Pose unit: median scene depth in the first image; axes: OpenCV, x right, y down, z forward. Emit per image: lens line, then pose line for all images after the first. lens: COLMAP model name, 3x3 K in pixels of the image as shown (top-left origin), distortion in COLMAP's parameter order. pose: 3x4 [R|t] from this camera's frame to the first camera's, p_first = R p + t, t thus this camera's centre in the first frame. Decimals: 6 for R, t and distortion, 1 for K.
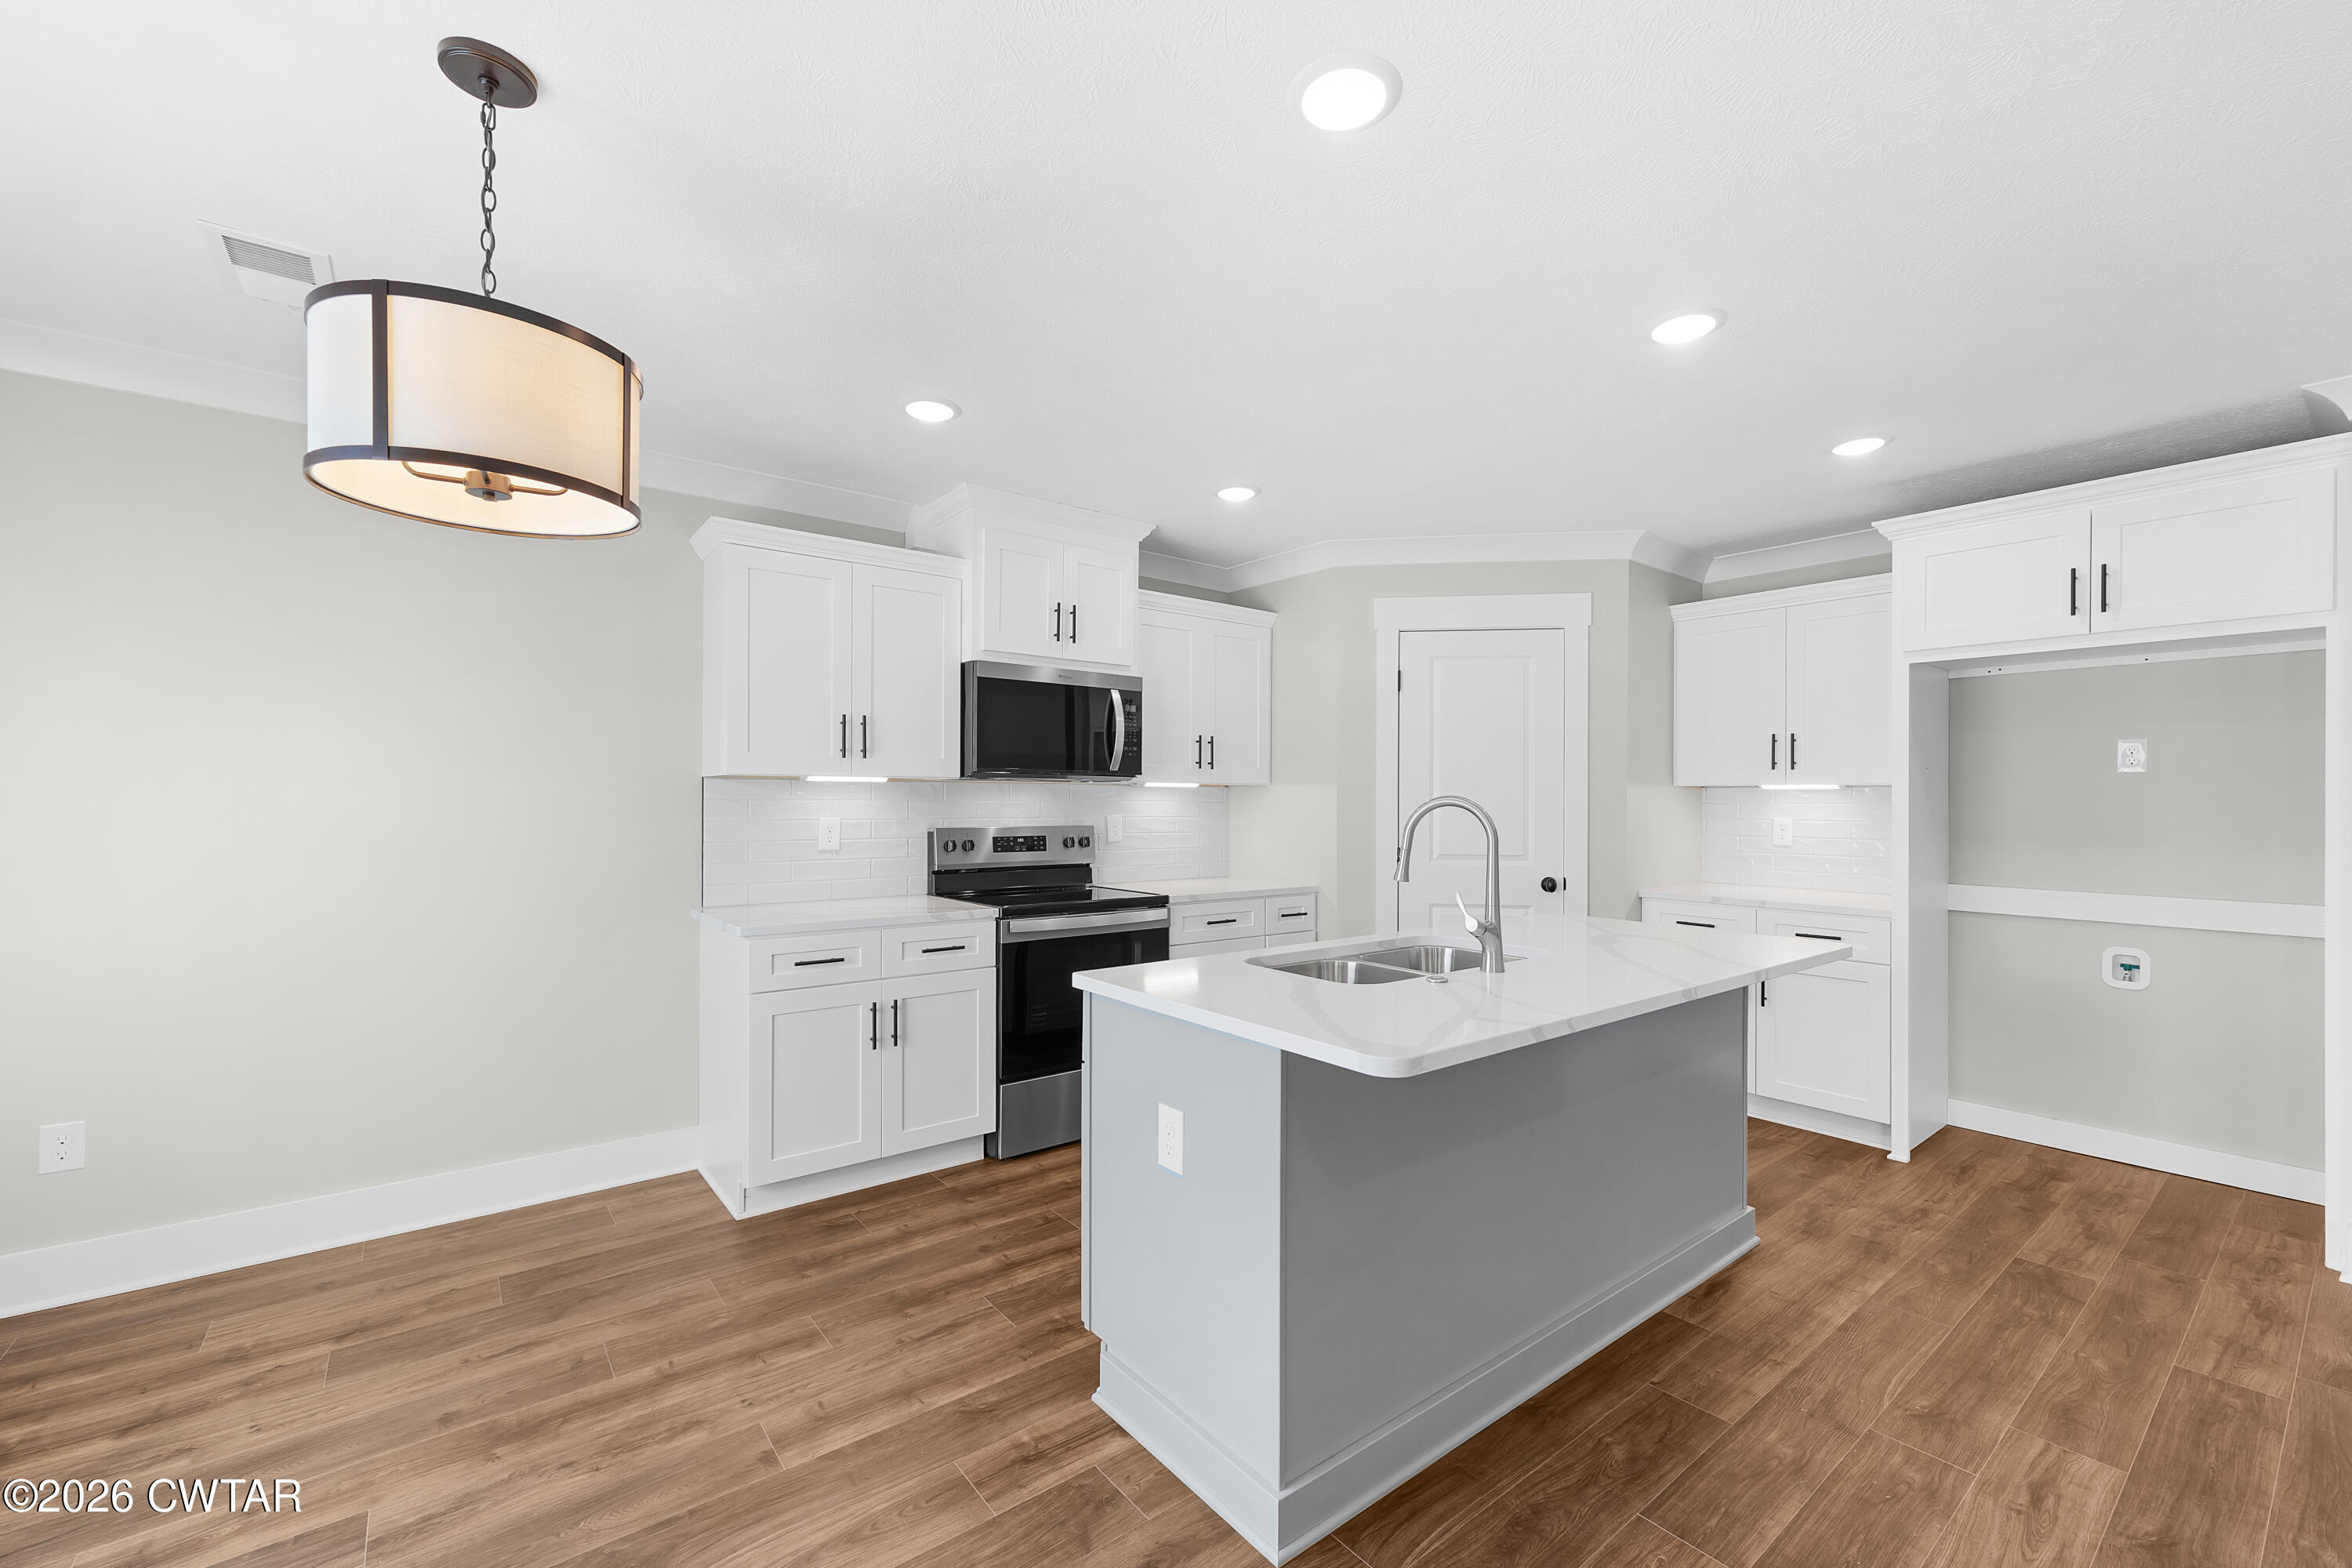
lens RADIAL K [[974.1, 0, 1192.0], [0, 974.1, 790.8], [0, 0, 1]] dist [0.002810, 0.000313]
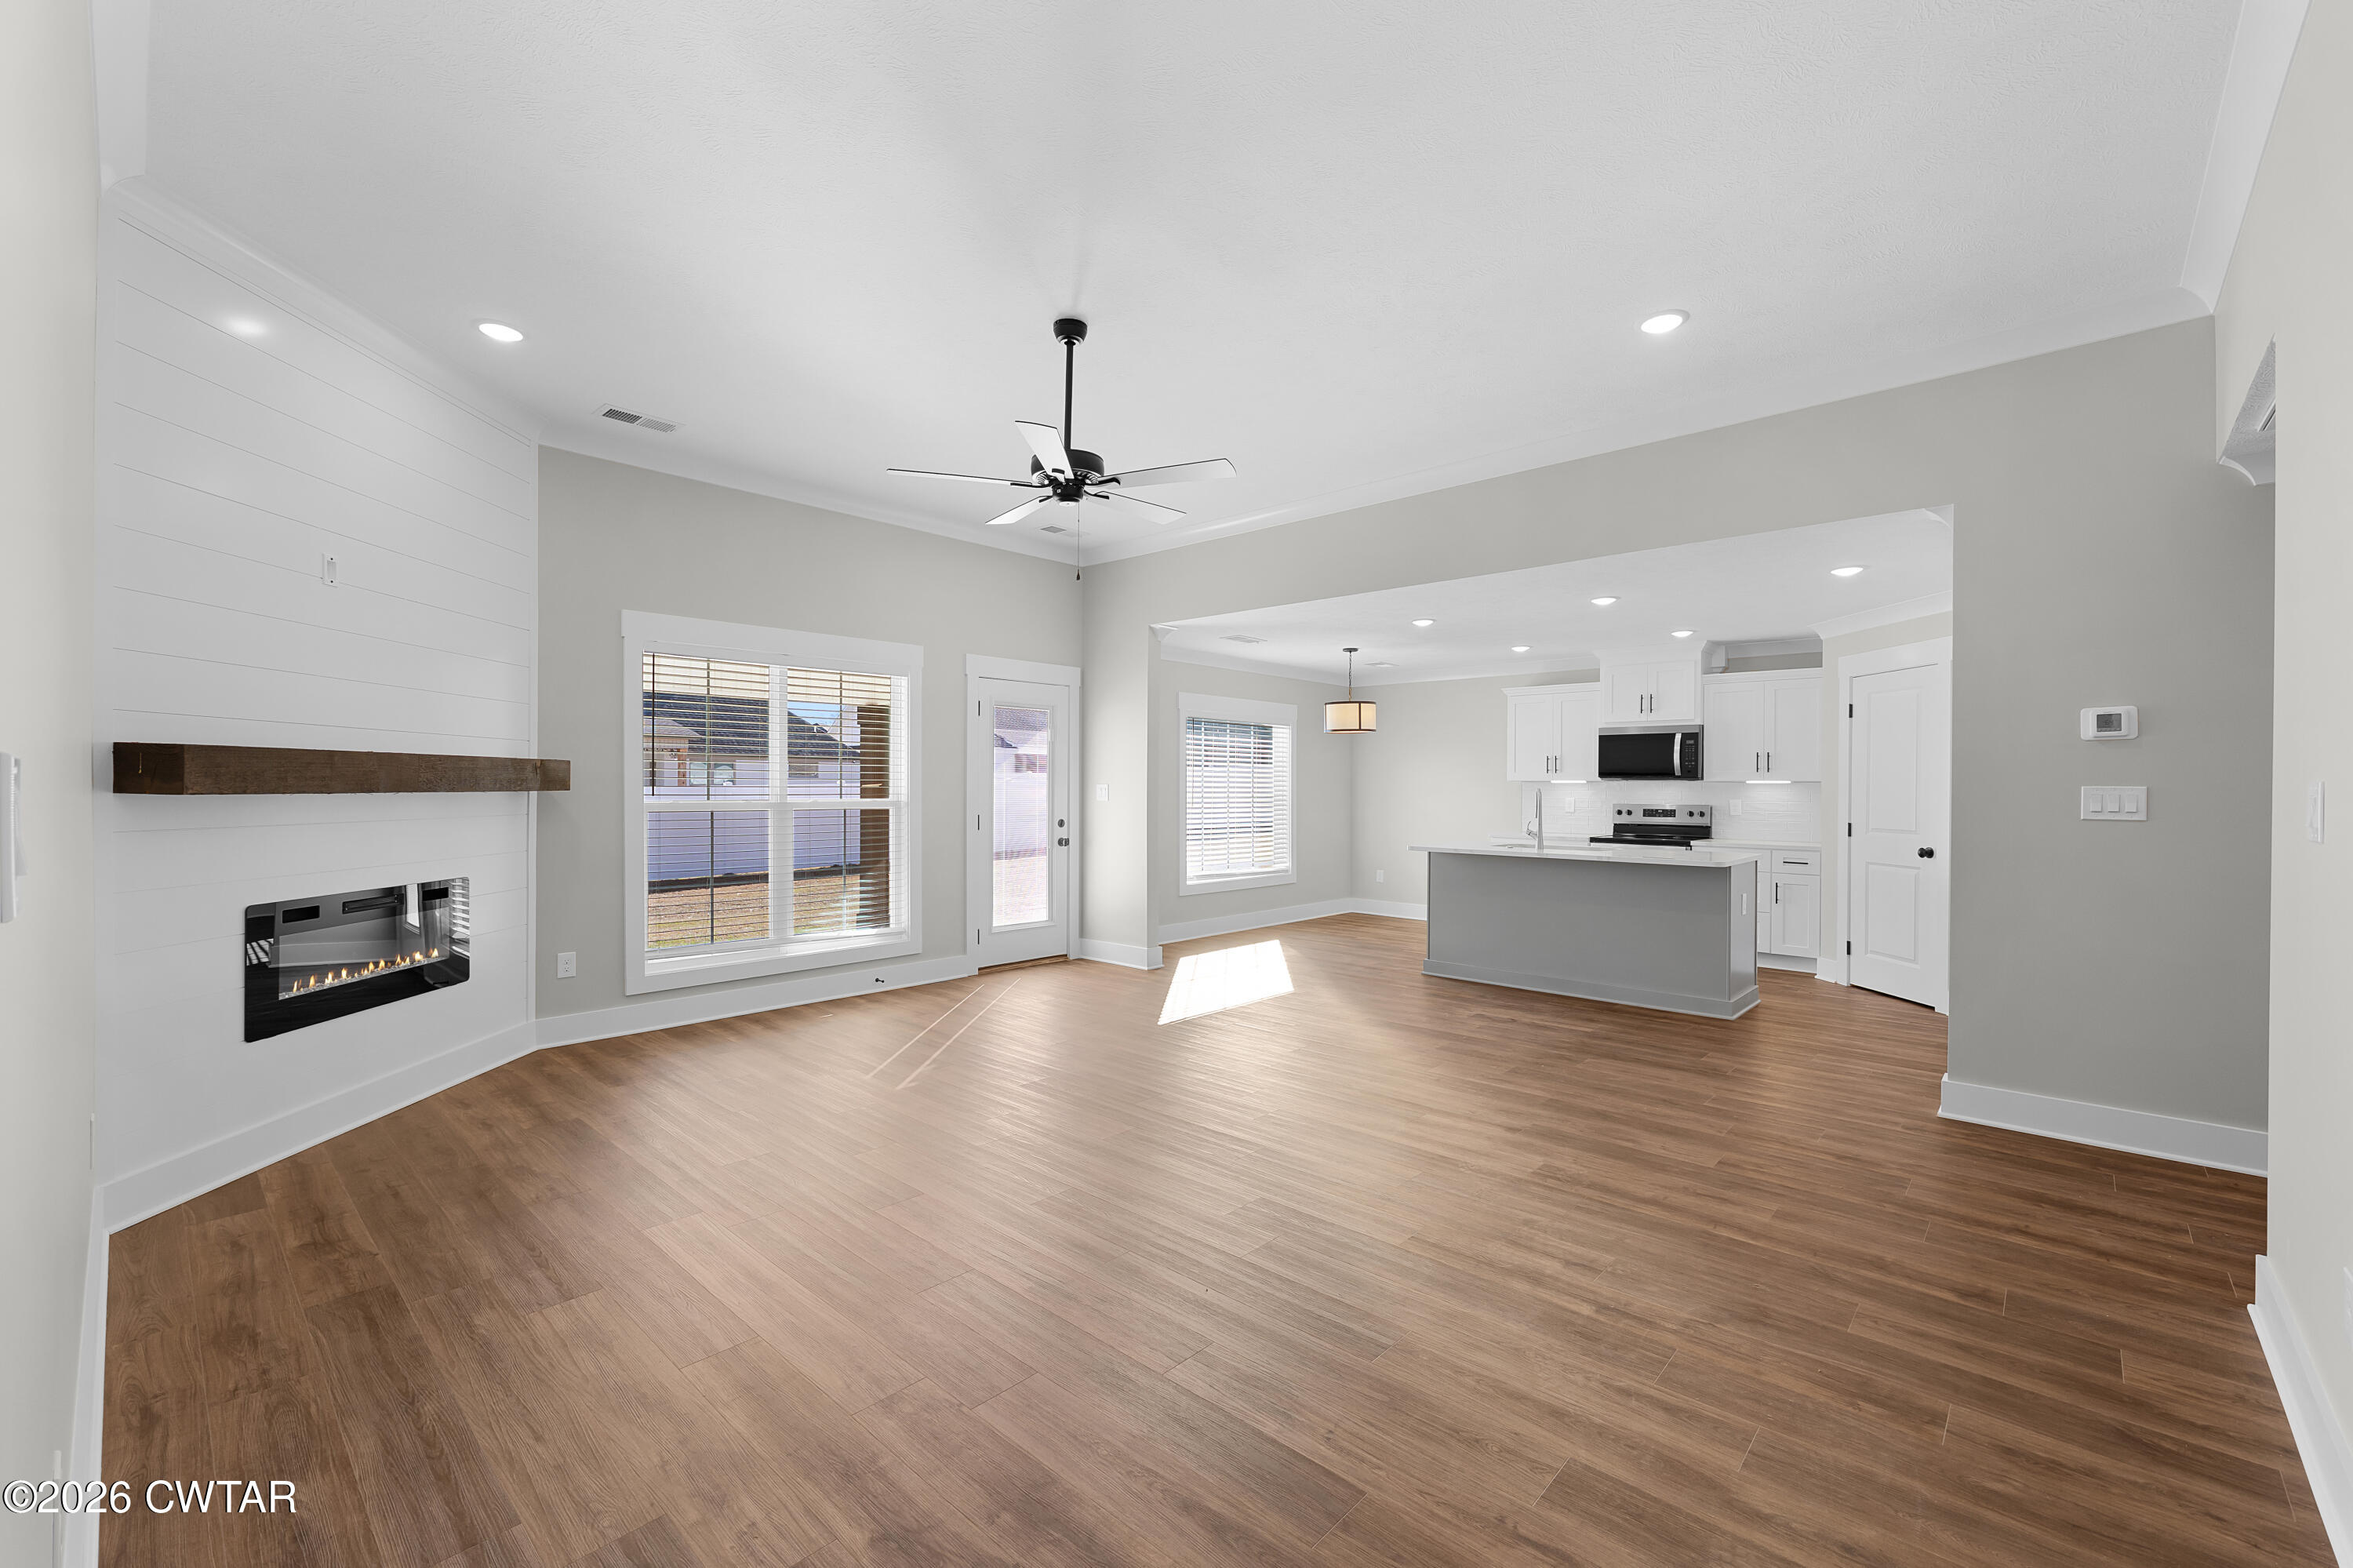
lens RADIAL K [[974.6, 0, 1188.6], [0, 974.6, 790.0], [0, 0, 1]] dist [0.002810, 0.000313]
pose [[0.153794, -0.000974, -0.988102, 1.737368], [0.004100, 0.999992, -0.000347, 0.004912], [0.988094, -0.003998, 0.153797, -0.259316]]
